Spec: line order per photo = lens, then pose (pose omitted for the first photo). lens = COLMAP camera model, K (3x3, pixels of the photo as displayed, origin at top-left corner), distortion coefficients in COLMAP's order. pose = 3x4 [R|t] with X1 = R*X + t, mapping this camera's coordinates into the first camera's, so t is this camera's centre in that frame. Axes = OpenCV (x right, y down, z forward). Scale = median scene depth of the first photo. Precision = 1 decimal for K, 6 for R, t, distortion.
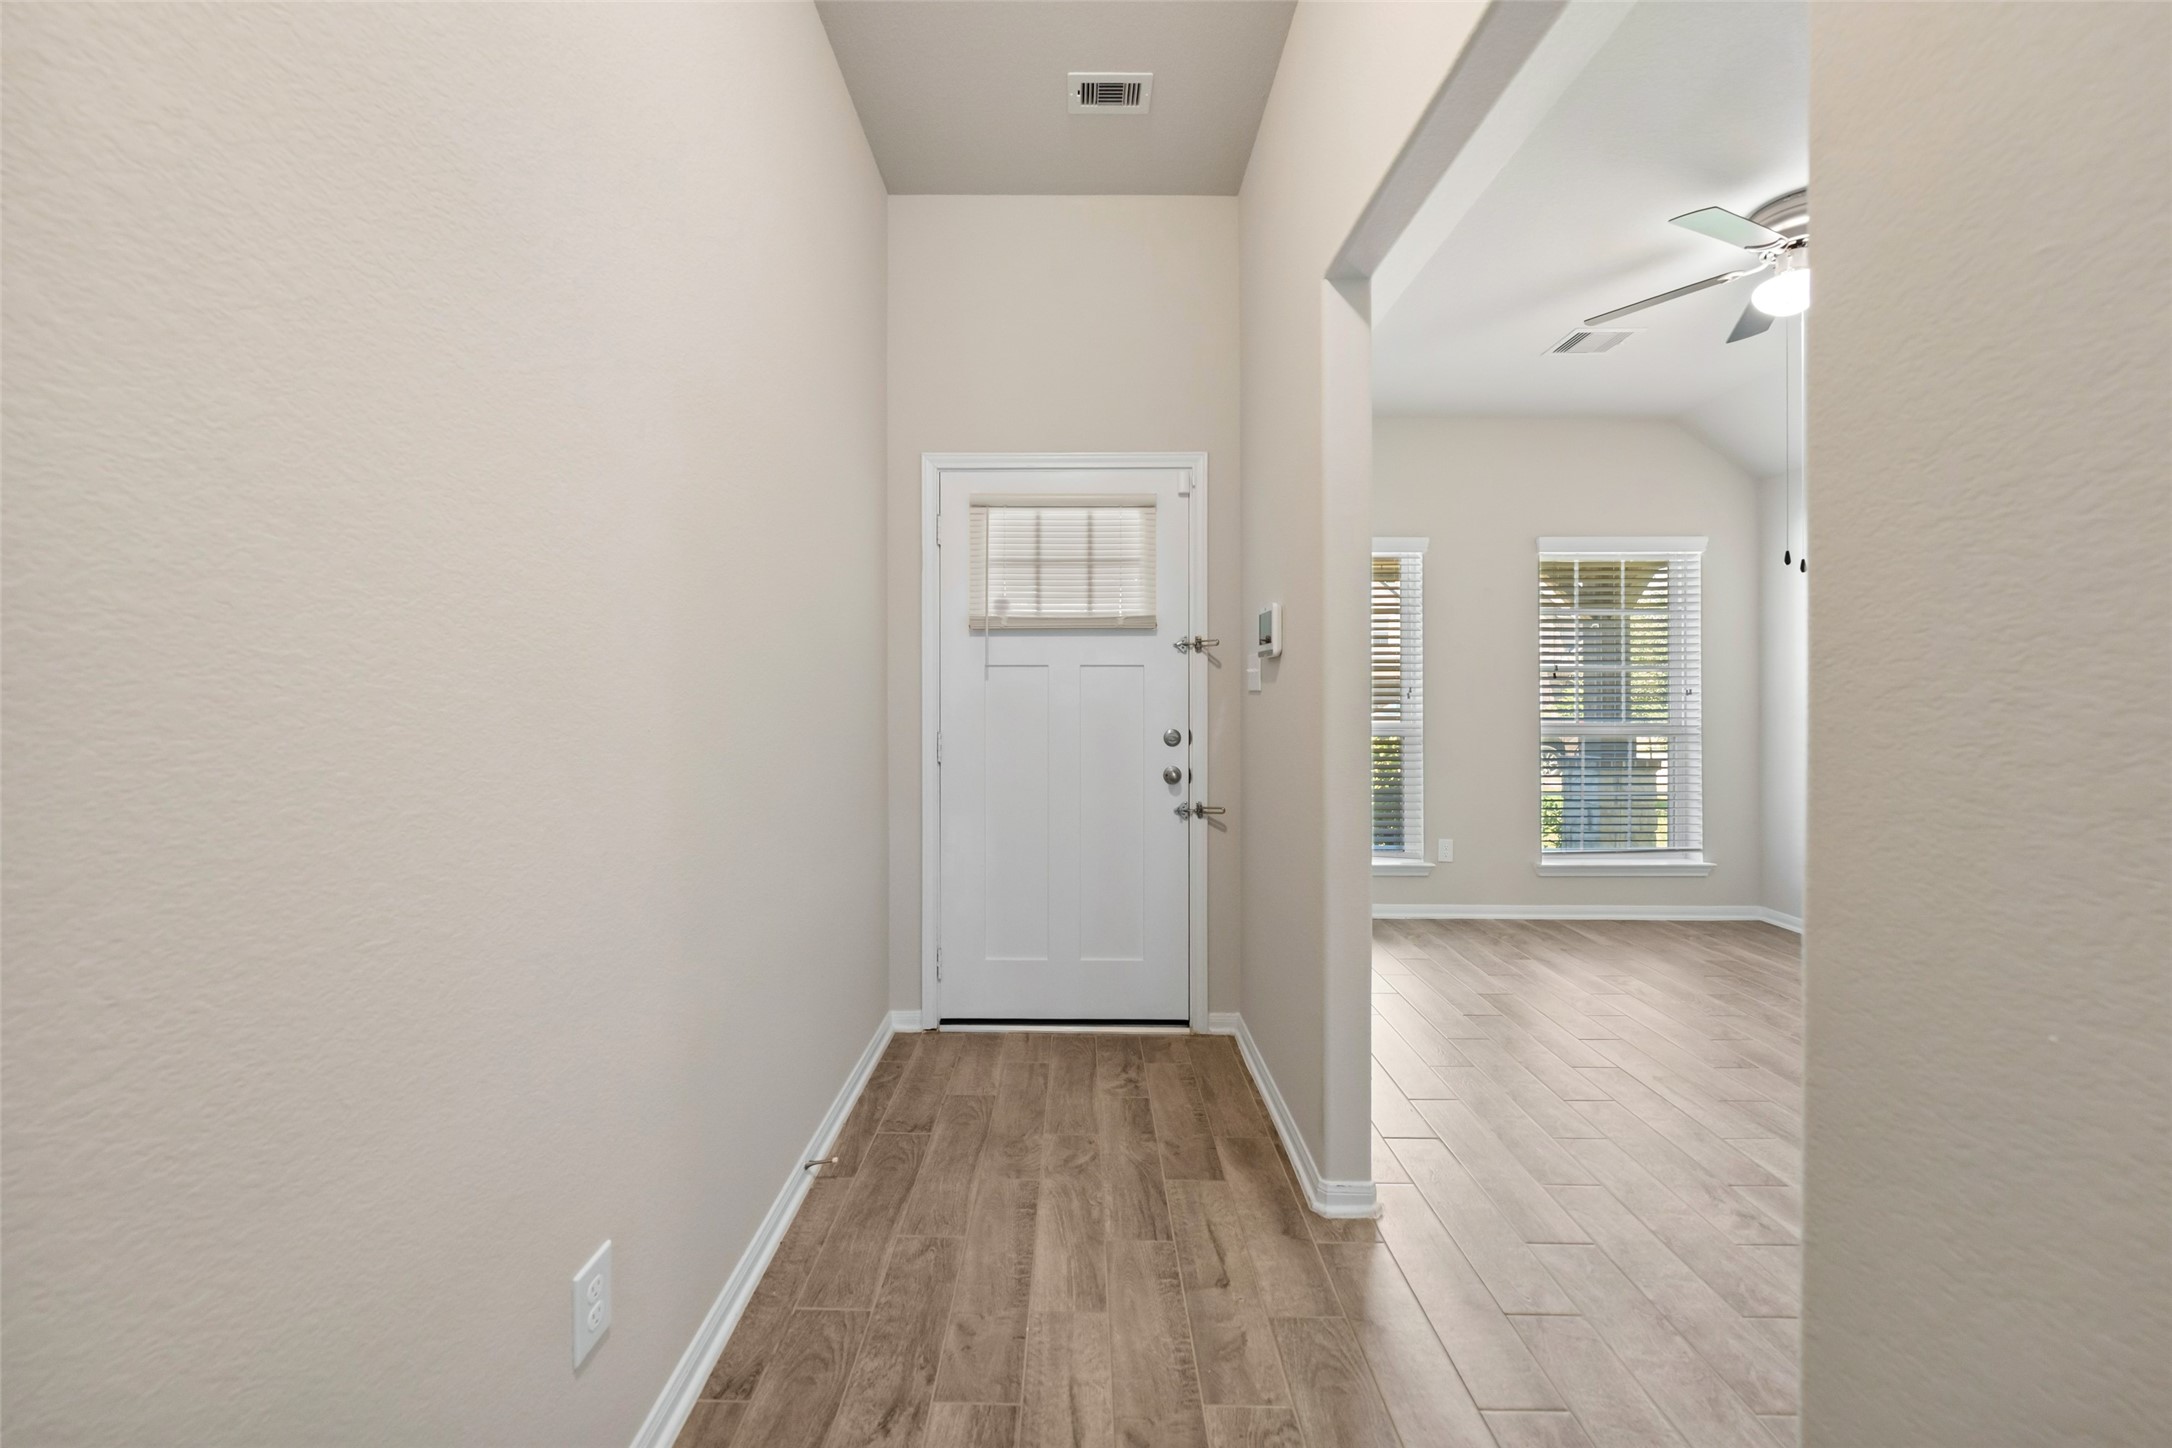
lens RADIAL K [[756.4, 0, 1075.2], [0, 756.4, 693.0], [0, 0, 1]] dist [-0.001170, -0.000180]
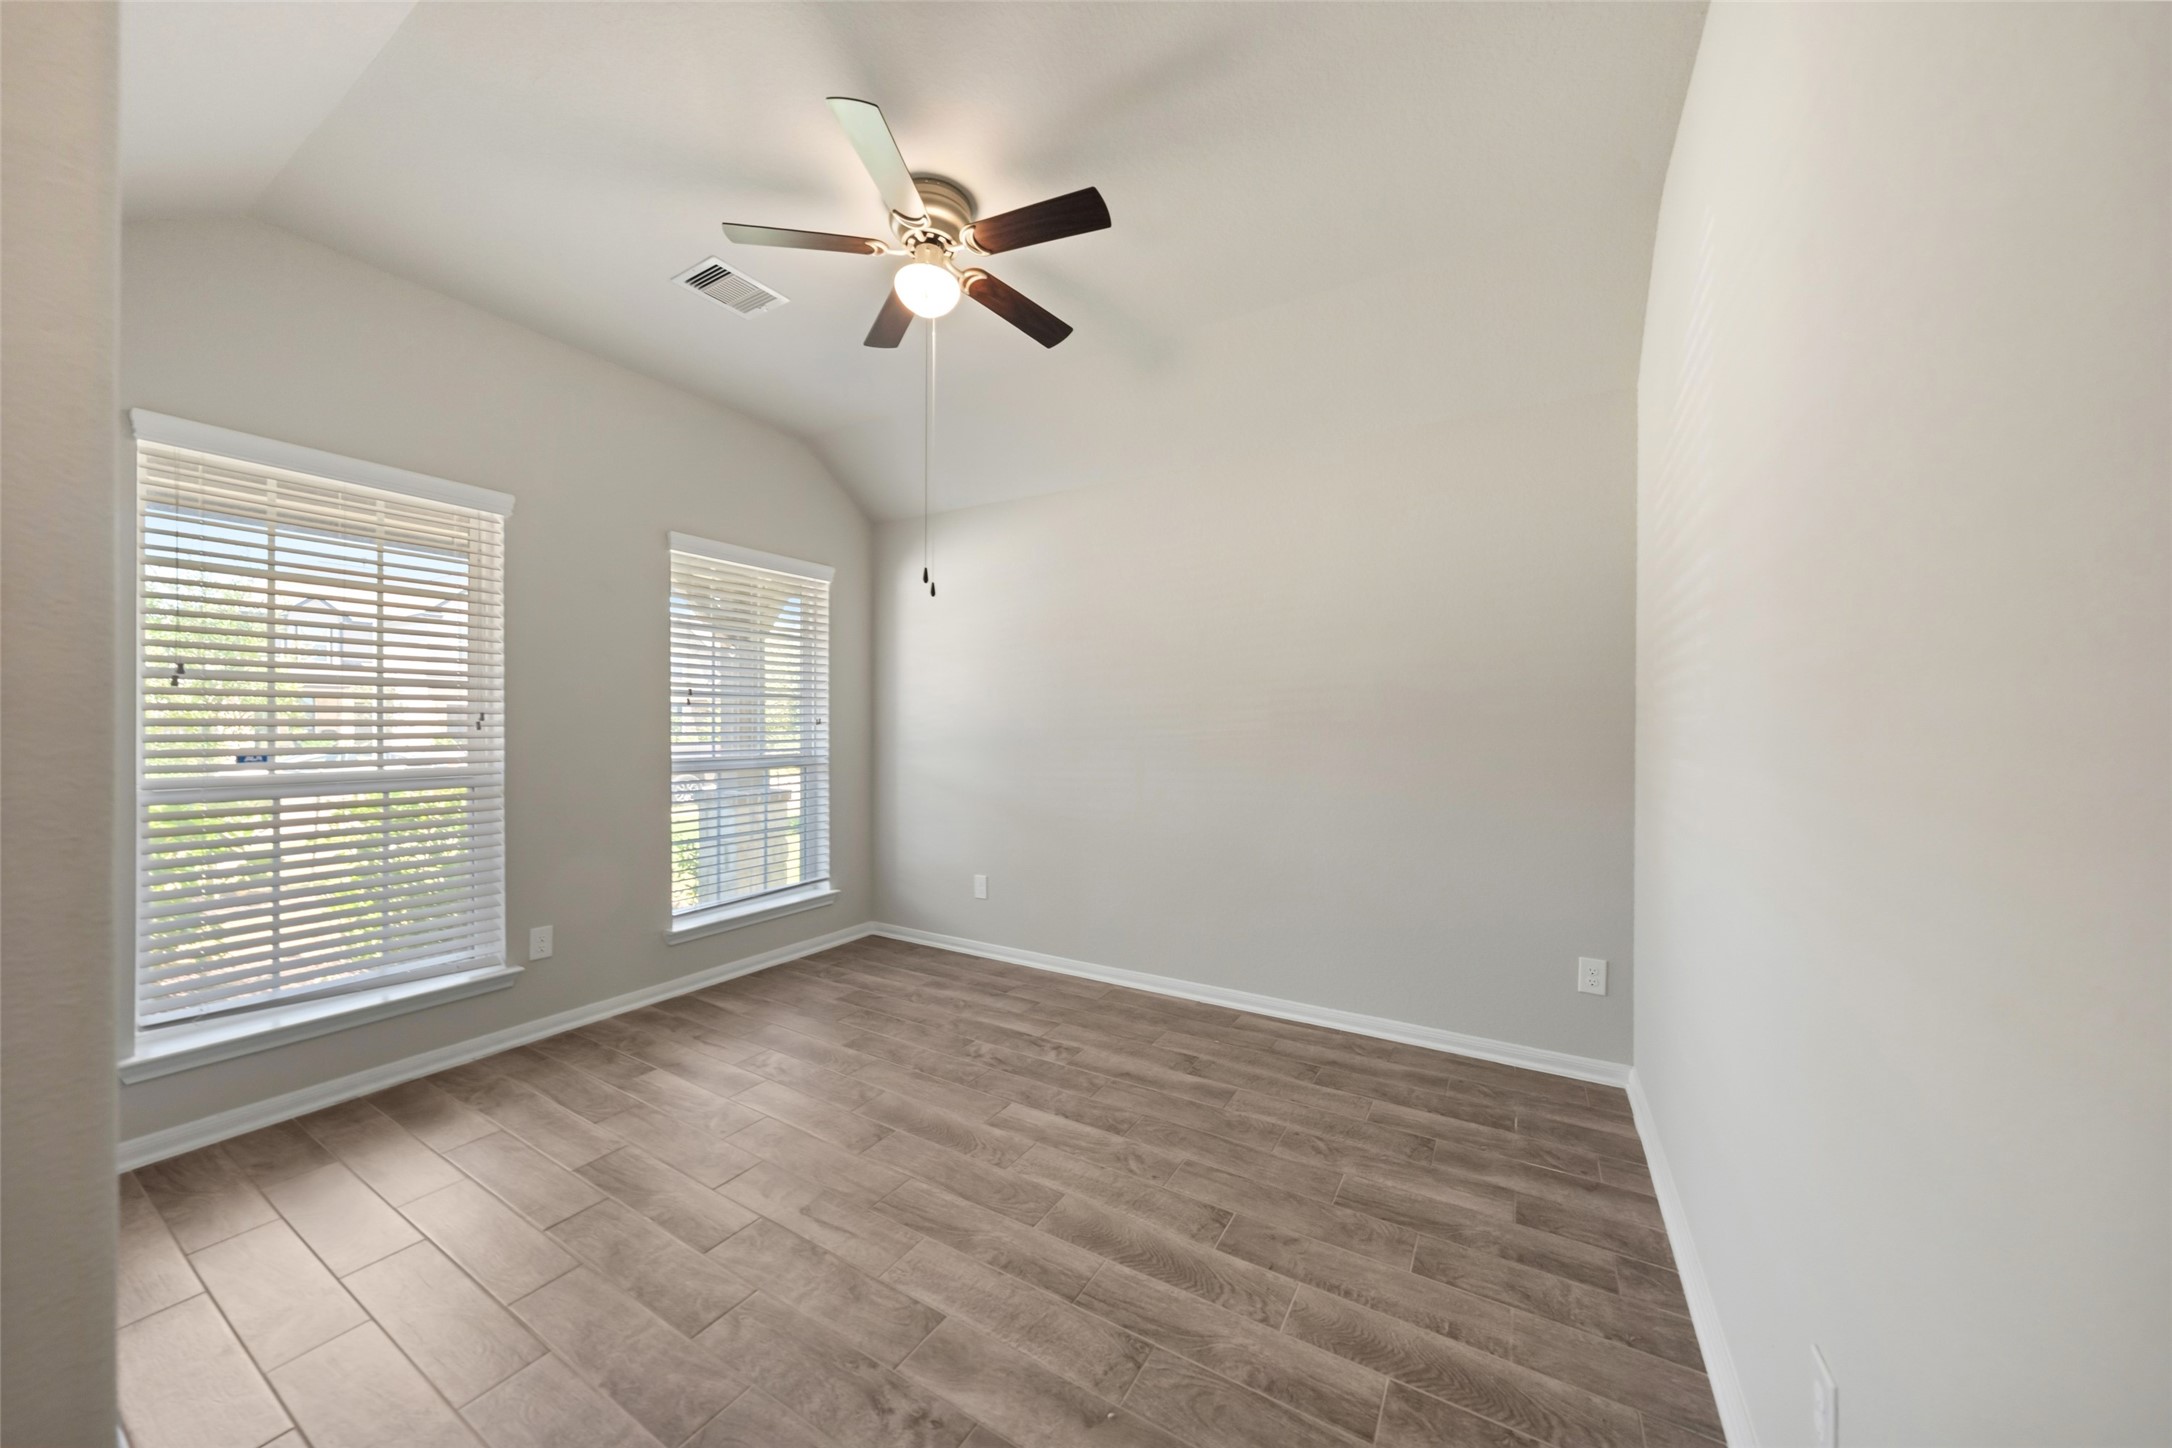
lens RADIAL K [[768.5, 0, 1086.0], [0, 768.5, 724.0], [0, 0, 1]] dist [-0.001270, -0.000117]
pose [[0.509966, 0.000779, 0.860194, 0.148666], [-0.002480, 0.999997, 0.000565, 0.000667], [-0.860191, -0.002422, 0.509967, 0.219455]]
